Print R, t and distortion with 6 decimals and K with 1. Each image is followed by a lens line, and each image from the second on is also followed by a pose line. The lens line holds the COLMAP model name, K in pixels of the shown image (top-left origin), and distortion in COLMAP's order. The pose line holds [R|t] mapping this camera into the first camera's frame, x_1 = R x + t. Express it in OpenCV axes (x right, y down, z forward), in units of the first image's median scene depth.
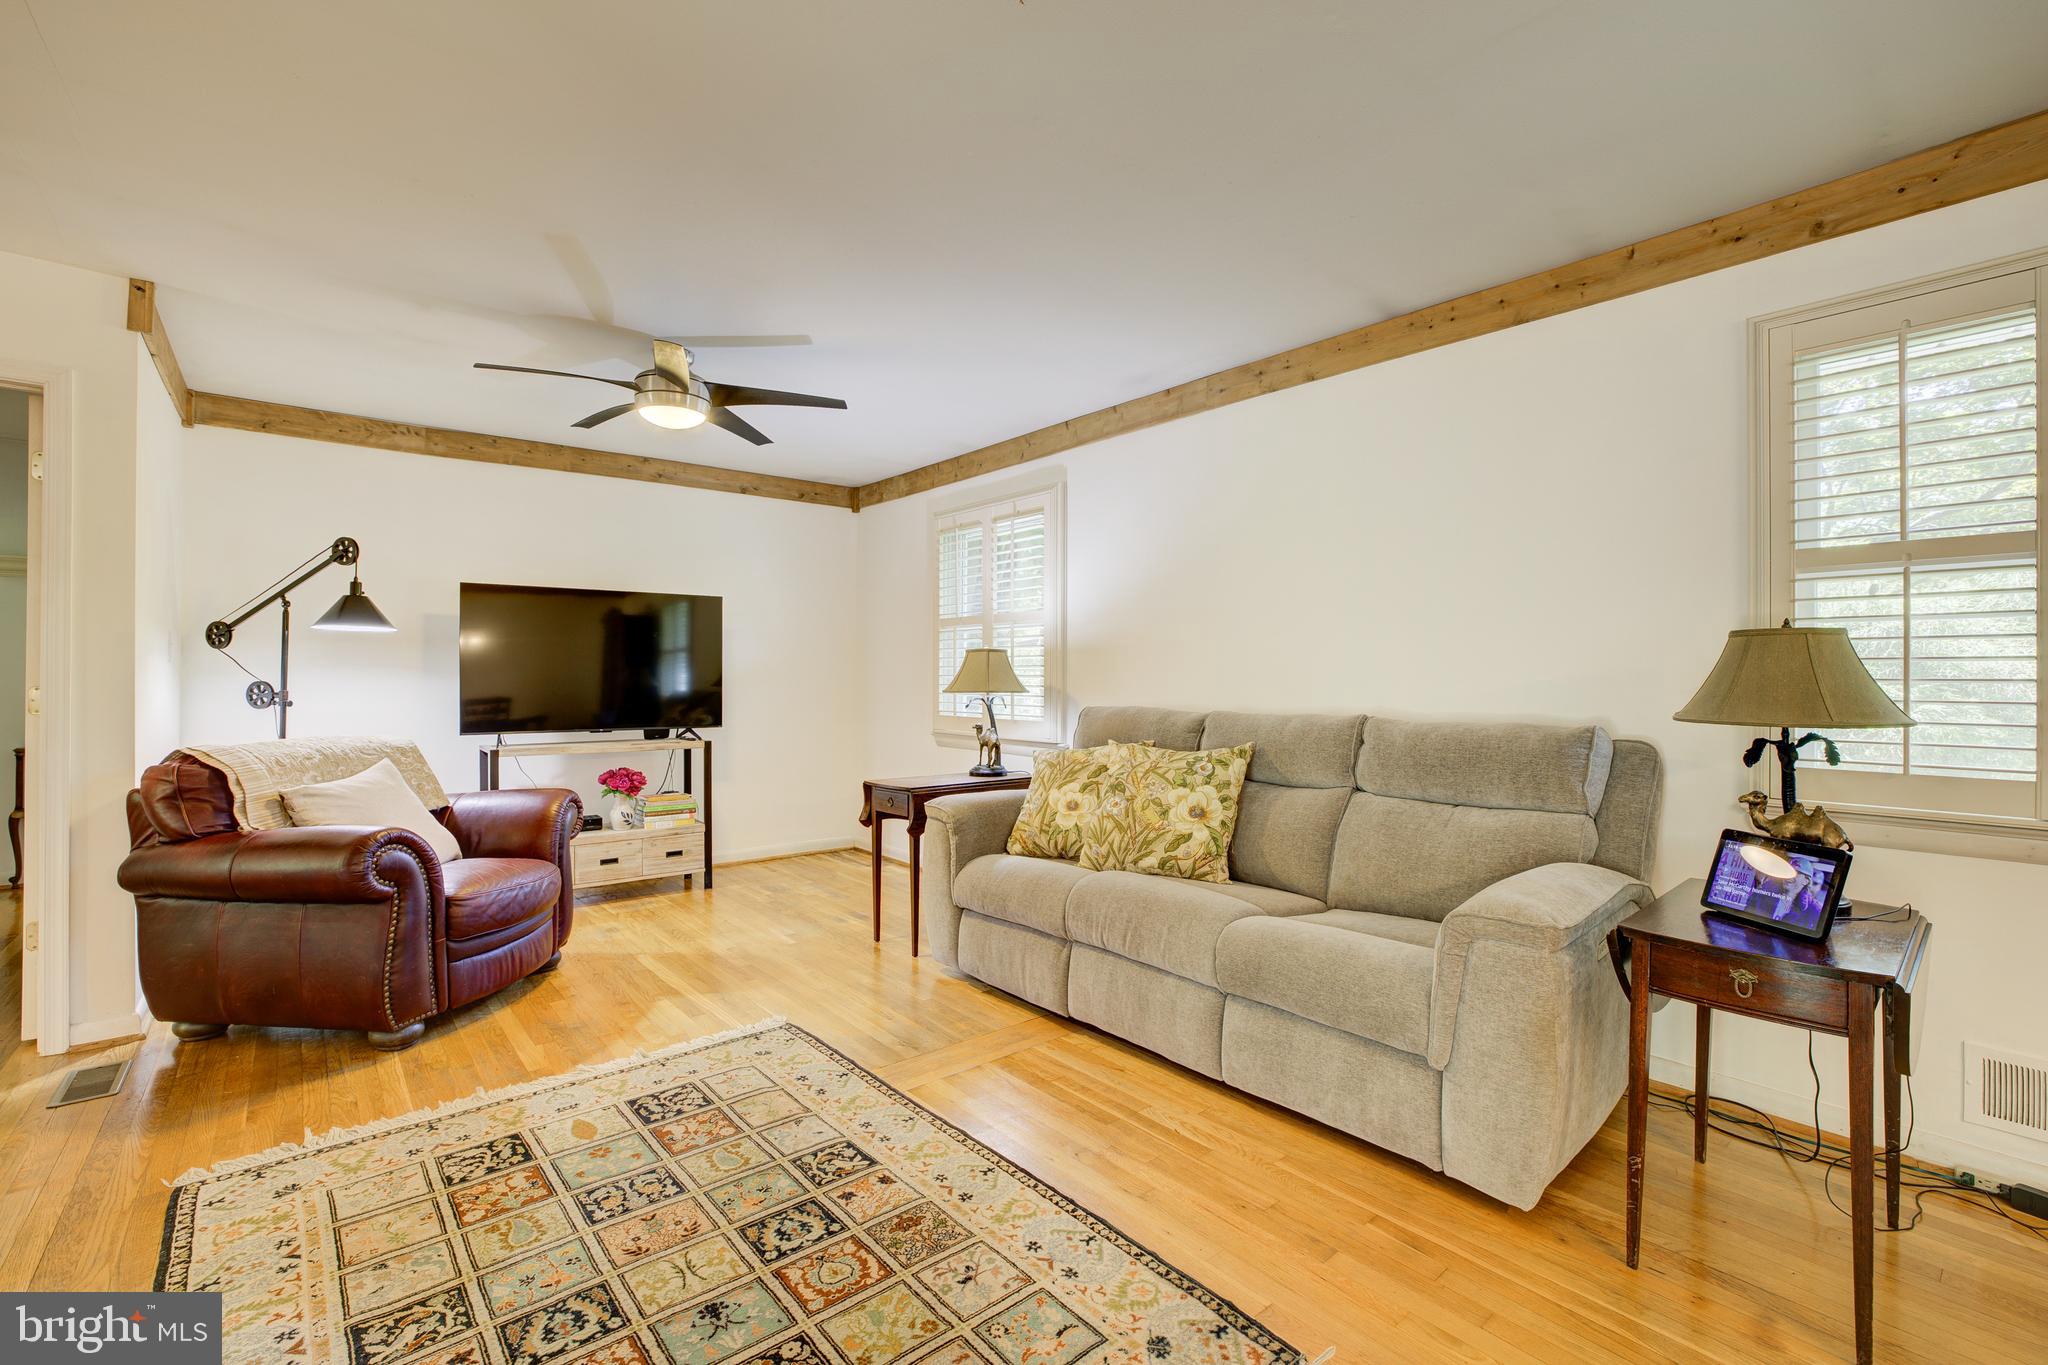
lens RADIAL K [[898.5, 0, 1041.3], [0, 898.5, 674.8], [0, 0, 1]] dist [-0.038058, 0.013522]
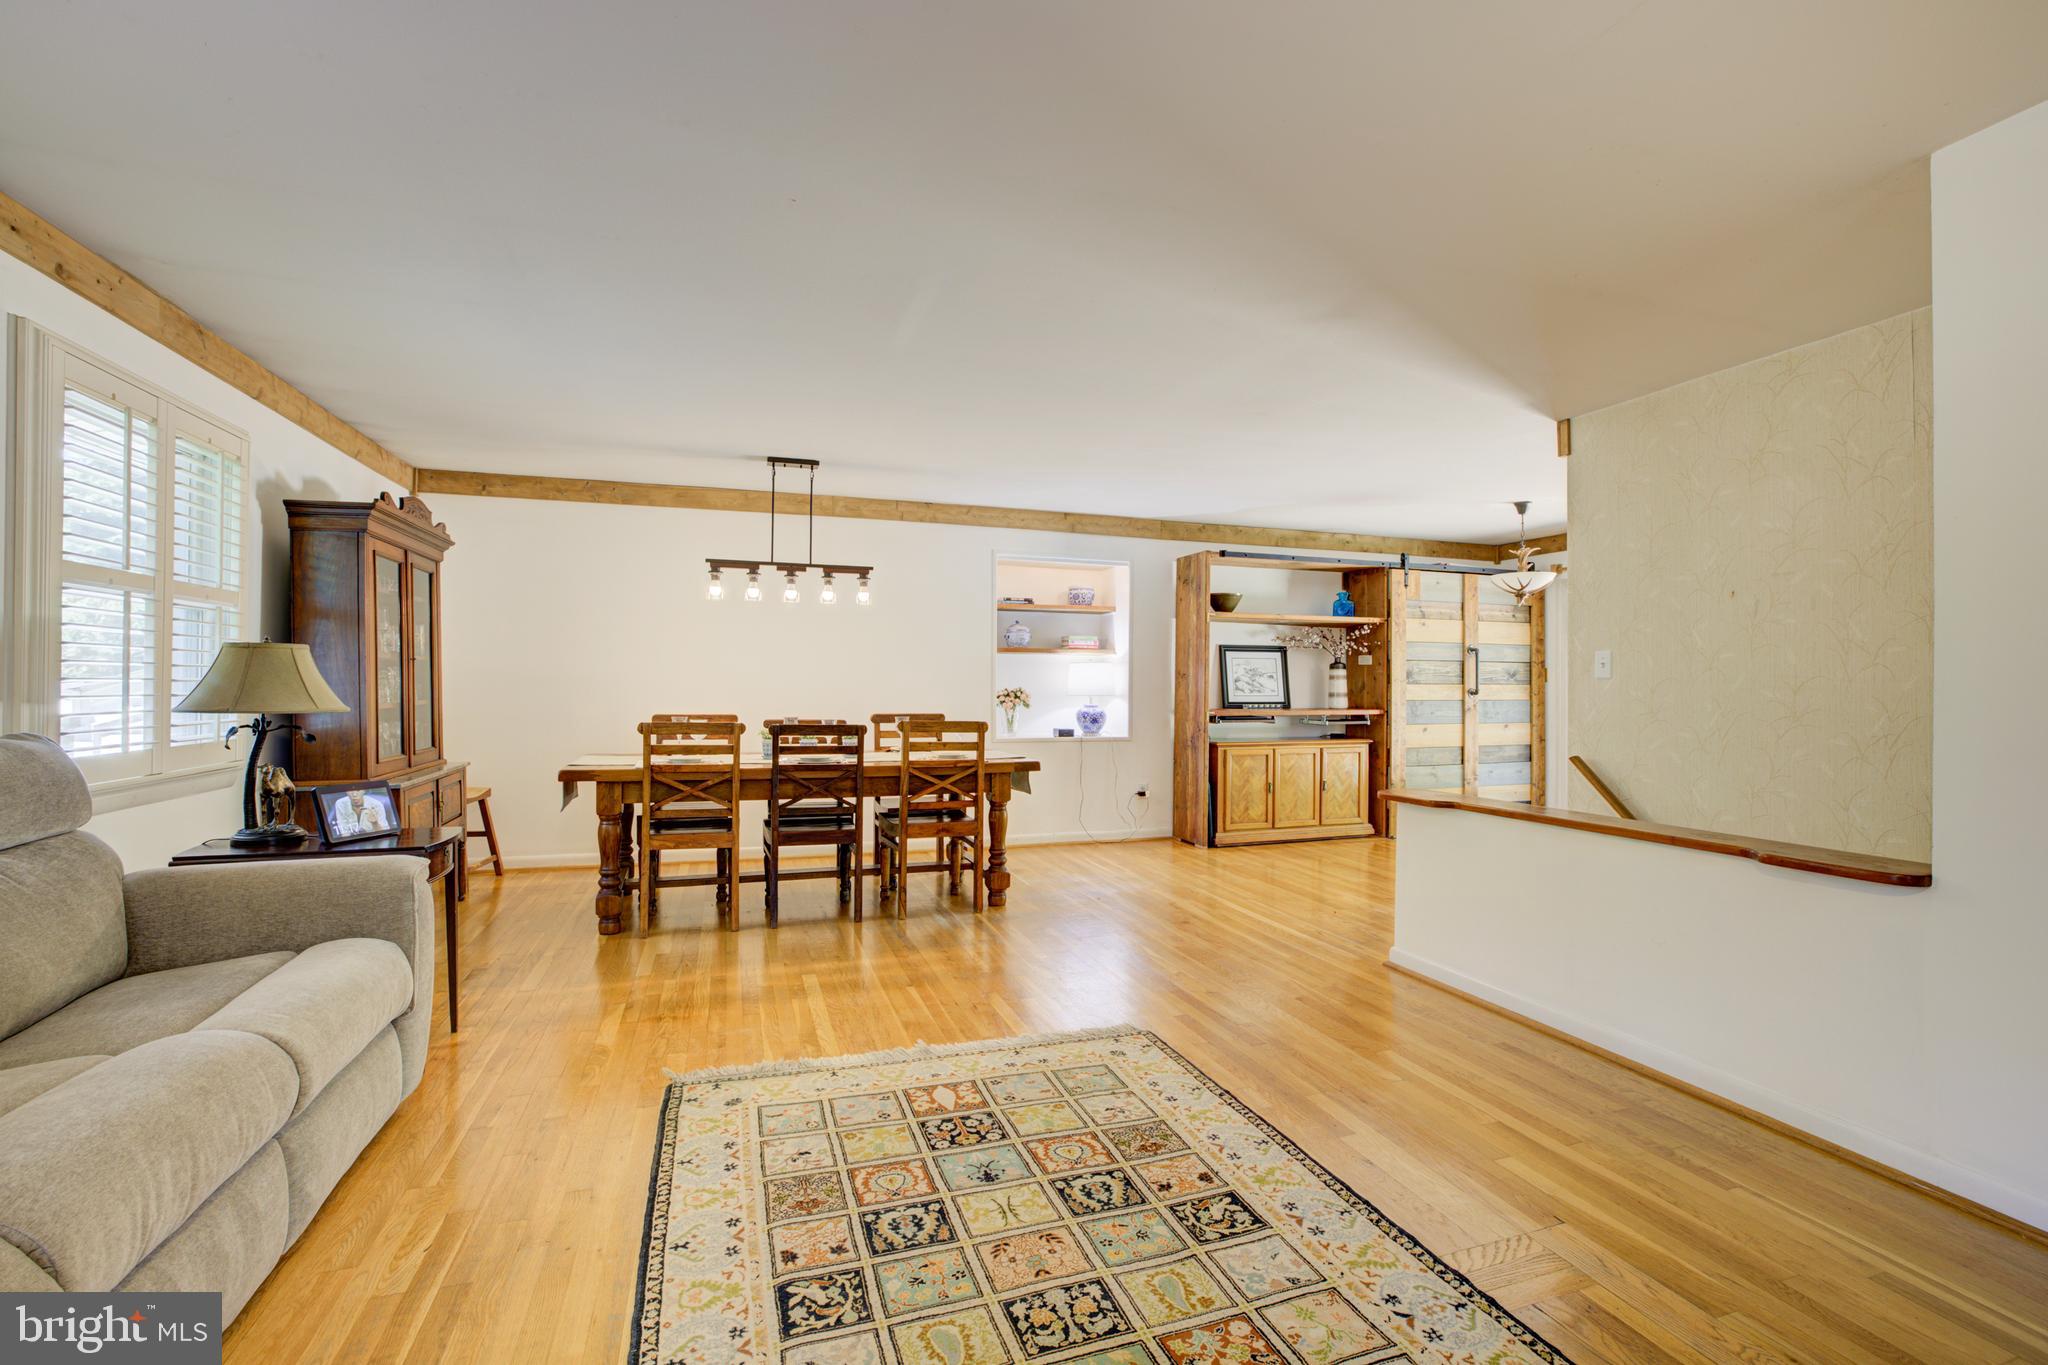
lens RADIAL K [[898.5, 0, 1025.4], [0, 898.5, 682.5], [0, 0, 1]] dist [-0.038058, 0.013522]
pose [[-0.927032, -0.008878, 0.374877, -0.788463], [-0.010756, 0.999938, -0.002916, 0.007125], [-0.374827, -0.006735, -0.927070, 1.912697]]
